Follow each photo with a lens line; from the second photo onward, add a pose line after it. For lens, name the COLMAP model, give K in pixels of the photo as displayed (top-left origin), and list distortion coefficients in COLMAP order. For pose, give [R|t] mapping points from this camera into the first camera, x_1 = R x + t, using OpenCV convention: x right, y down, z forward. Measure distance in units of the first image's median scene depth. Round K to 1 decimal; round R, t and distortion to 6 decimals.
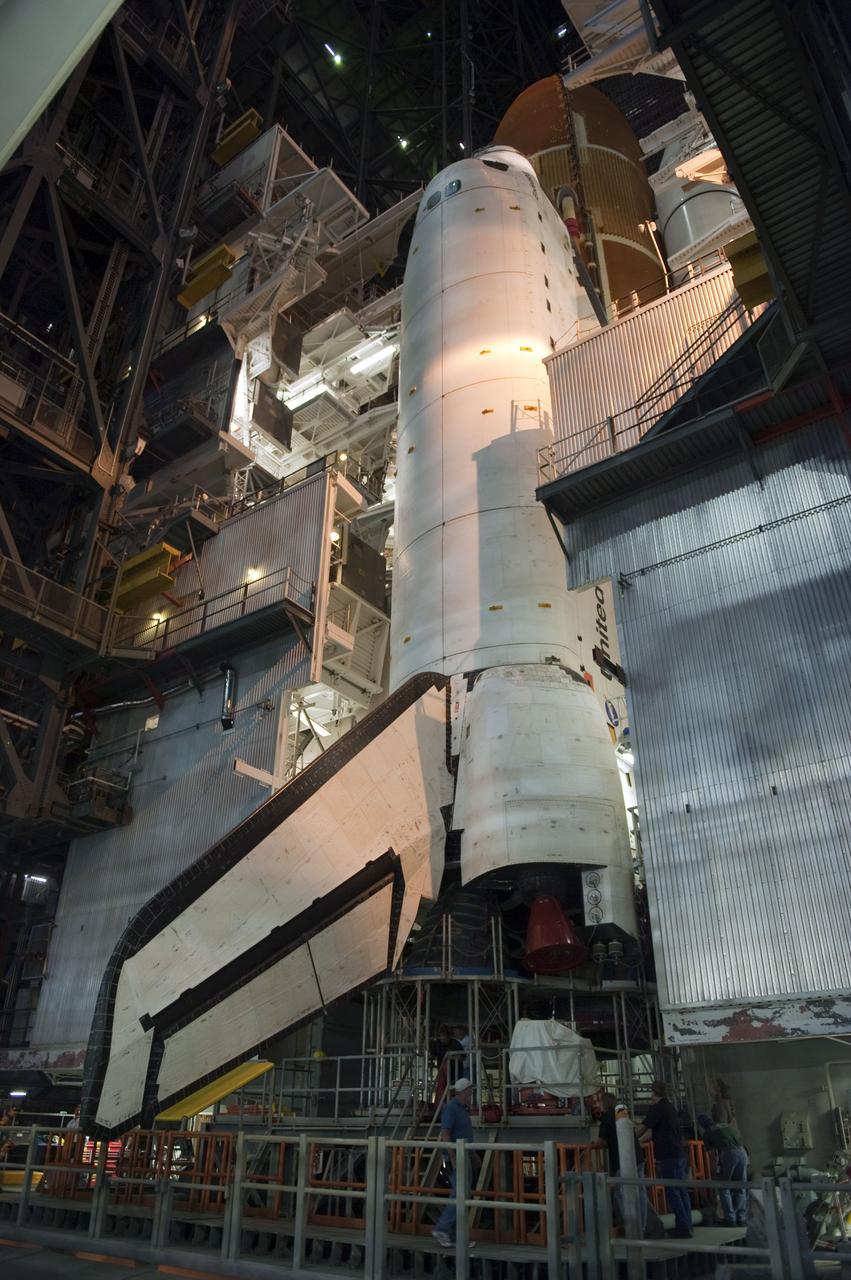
lens RADIAL K [[854.7, 0, 425.5], [0, 854.7, 640.0], [0, 0, 1]] dist [-0.000127, 0.002131]
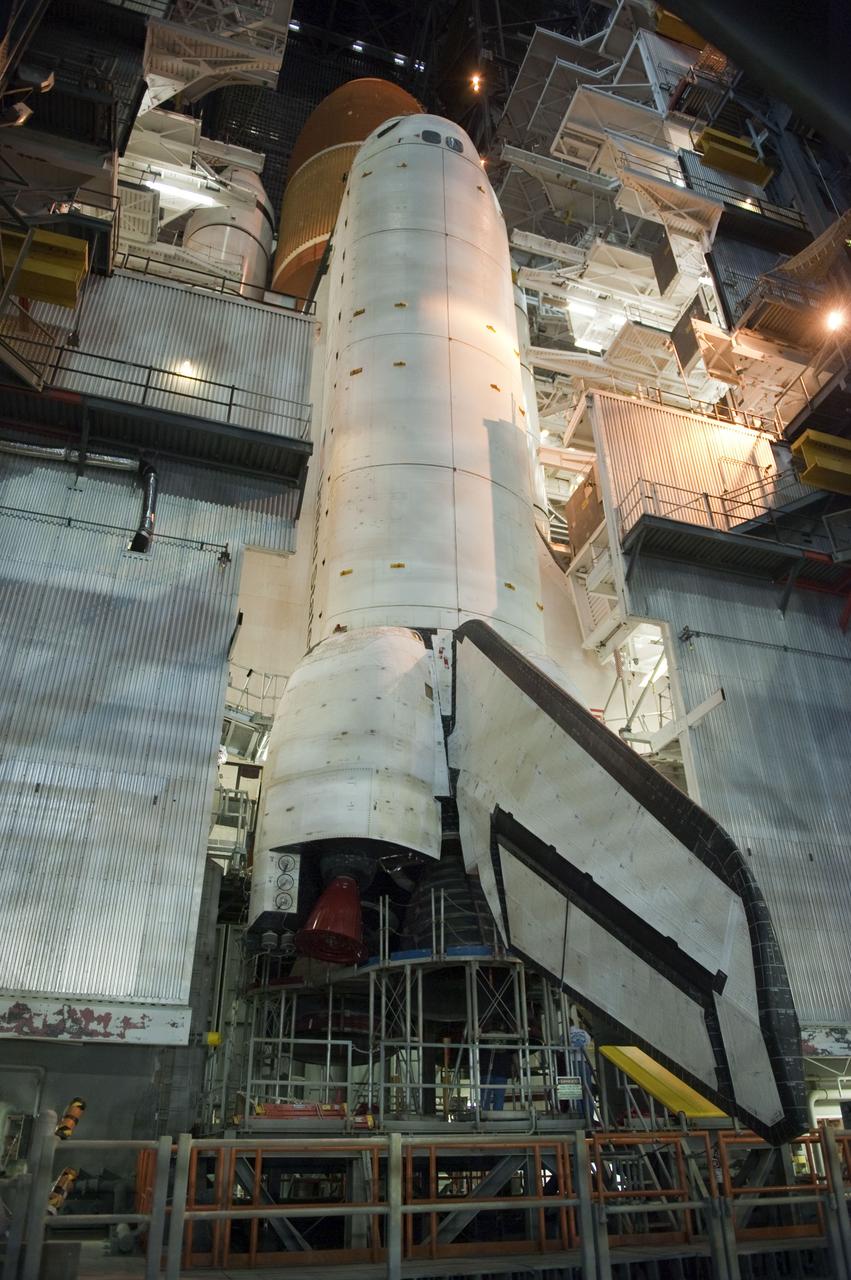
lens RADIAL K [[847.8, 0, 425.5], [0, 847.8, 640.0], [0, 0, 1]] dist [-0.017812, -0.000468]
pose [[0.610389, 0.405165, 0.680637, -0.529113], [-0.399402, 0.899477, -0.177255, 0.197412], [-0.684035, -0.163653, 0.710854, 0.336619]]
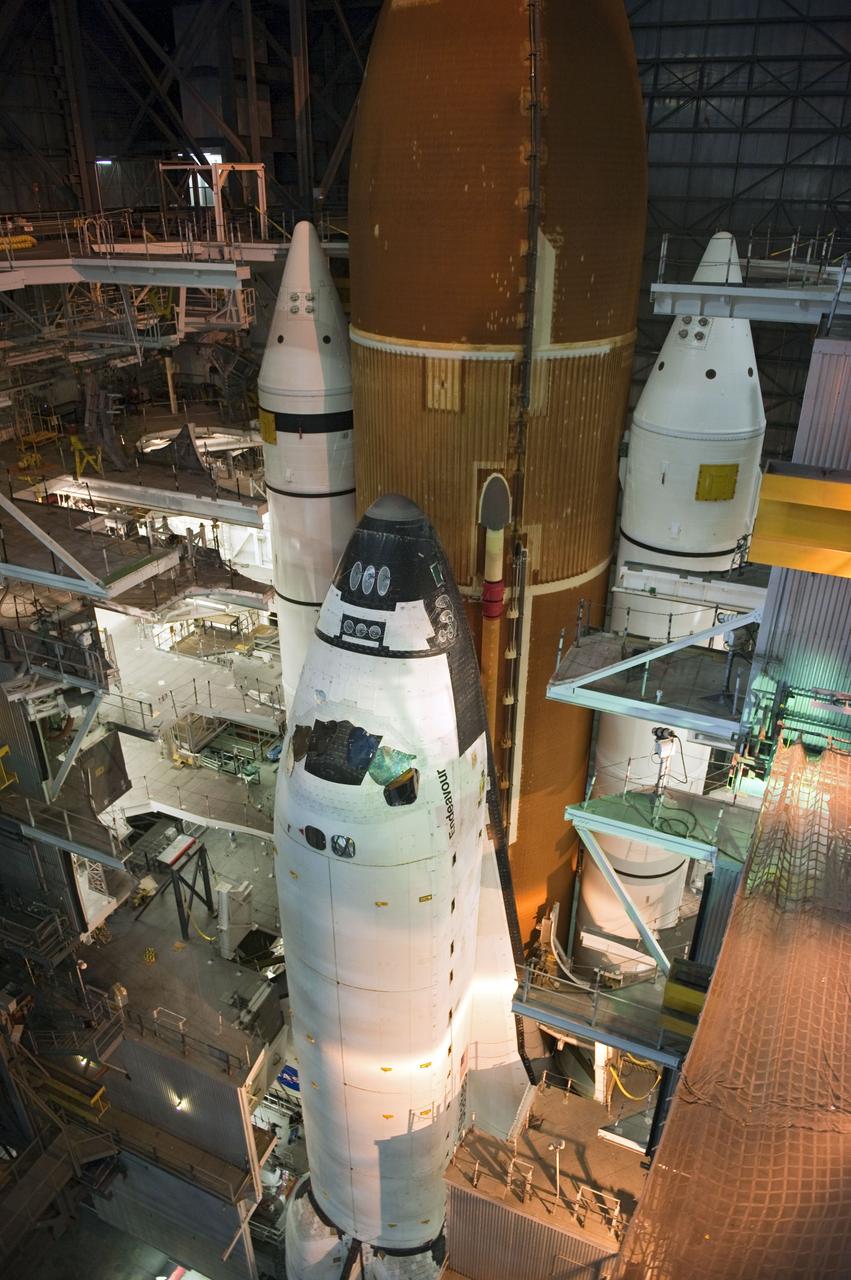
lens RADIAL K [[847.8, 0, 425.5], [0, 847.8, 640.0], [0, 0, 1]] dist [-0.017812, -0.000468]
pose [[0.976034, -0.109872, 0.187847, -0.021795], [-0.106764, 0.510412, 0.853277, -1.622430], [-0.189630, -0.852882, 0.486449, 1.015770]]
